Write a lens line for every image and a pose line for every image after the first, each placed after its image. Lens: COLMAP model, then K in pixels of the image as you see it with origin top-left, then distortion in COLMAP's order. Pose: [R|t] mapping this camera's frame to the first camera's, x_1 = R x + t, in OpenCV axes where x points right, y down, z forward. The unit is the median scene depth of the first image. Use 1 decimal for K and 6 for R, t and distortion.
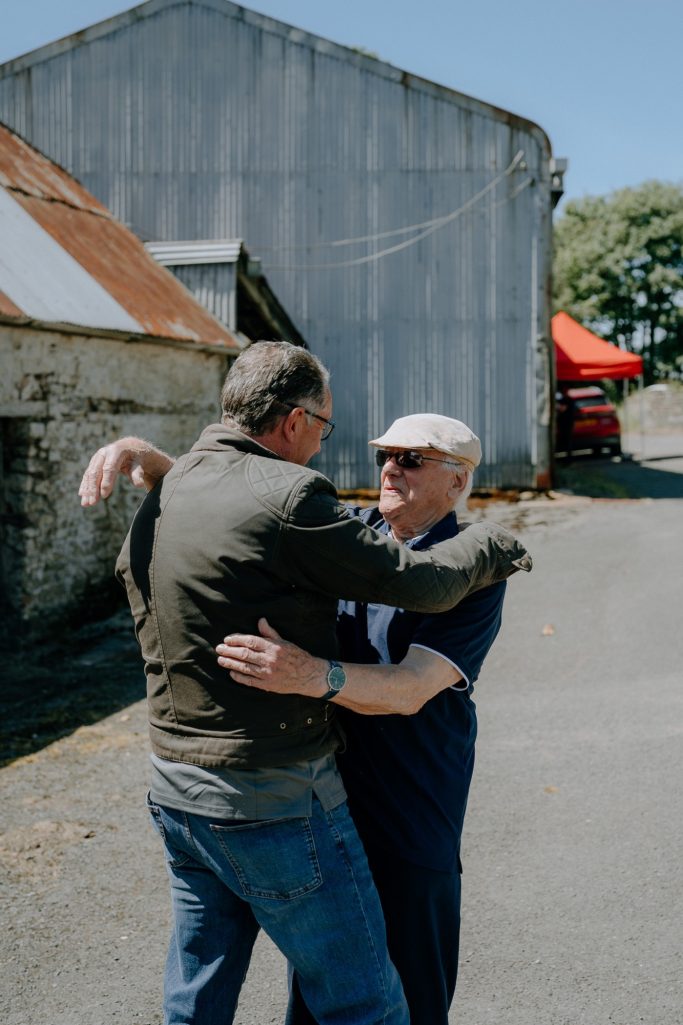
lens RADIAL K [[1594.3, 0, 341.5], [0, 1594.3, 512.5], [0, 0, 1]] dist [0.017322, -0.206195]
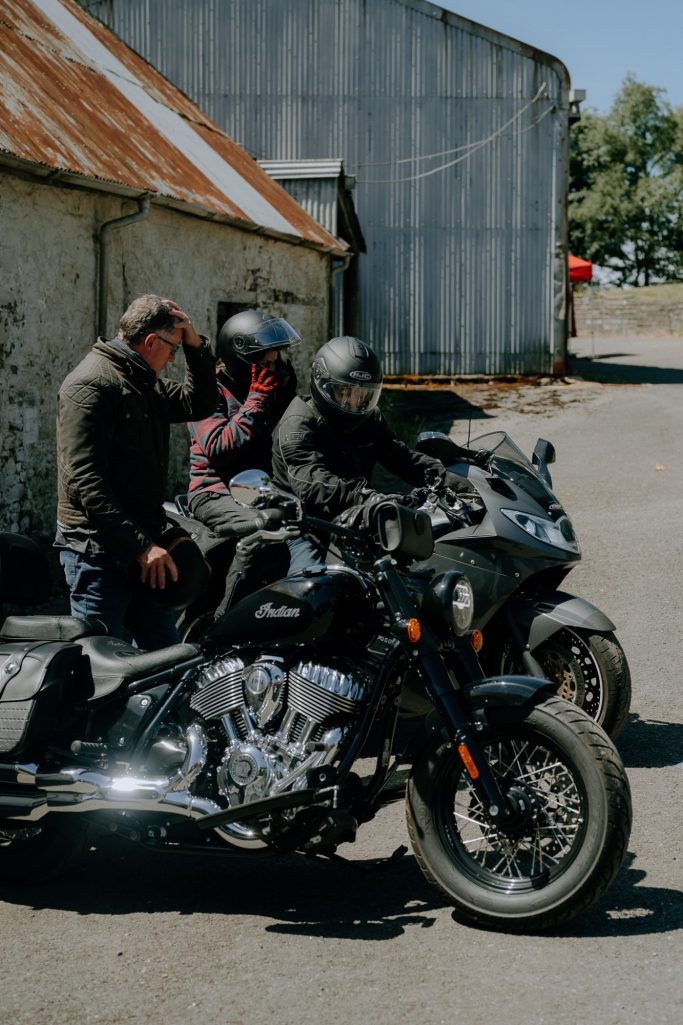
lens RADIAL K [[1594.3, 0, 341.5], [0, 1594.3, 512.5], [0, 0, 1]] dist [0.017322, -0.206195]
pose [[0.996716, -0.001133, 0.080974, -0.127829], [-0.003655, 0.998254, 0.058953, 0.017492], [-0.080899, -0.059056, 0.994971, -0.157844]]
